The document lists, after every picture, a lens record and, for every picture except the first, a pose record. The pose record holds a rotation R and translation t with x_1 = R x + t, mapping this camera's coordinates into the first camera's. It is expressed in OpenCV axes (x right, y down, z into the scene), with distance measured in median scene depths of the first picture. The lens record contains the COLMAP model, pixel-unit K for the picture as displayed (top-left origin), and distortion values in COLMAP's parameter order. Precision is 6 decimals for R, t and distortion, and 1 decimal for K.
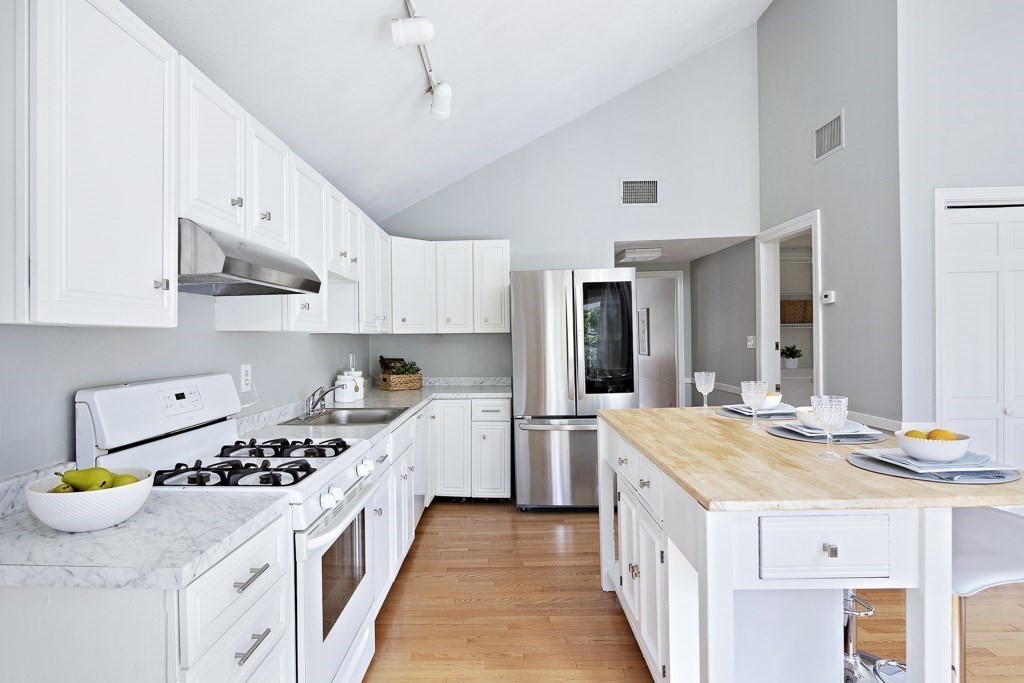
lens RADIAL K [[538.3, 0, 512.0], [0, 538.3, 341.5], [0, 0, 1]] dist [-0.000799, -0.000857]
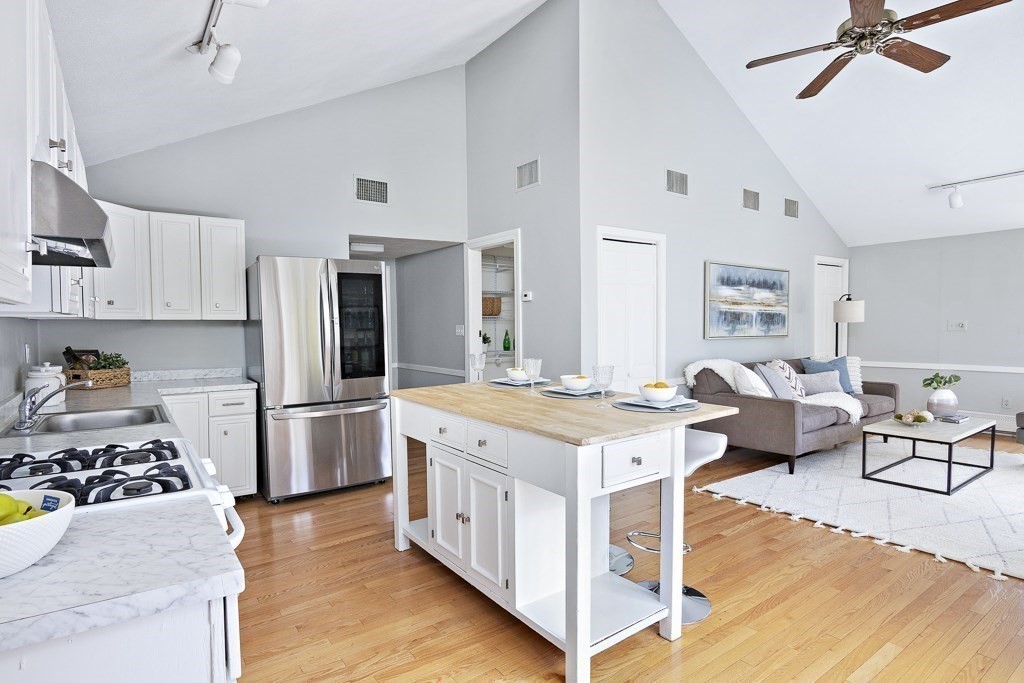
lens RADIAL K [[510.1, 0, 512.0], [0, 510.1, 341.5], [0, 0, 1]] dist [-0.002407, -0.000480]
pose [[0.807699, -0.011467, 0.589483, -0.180871], [-0.000276, 0.999803, 0.019827, 0.004218], [-0.589594, -0.016177, 0.807537, 0.008774]]
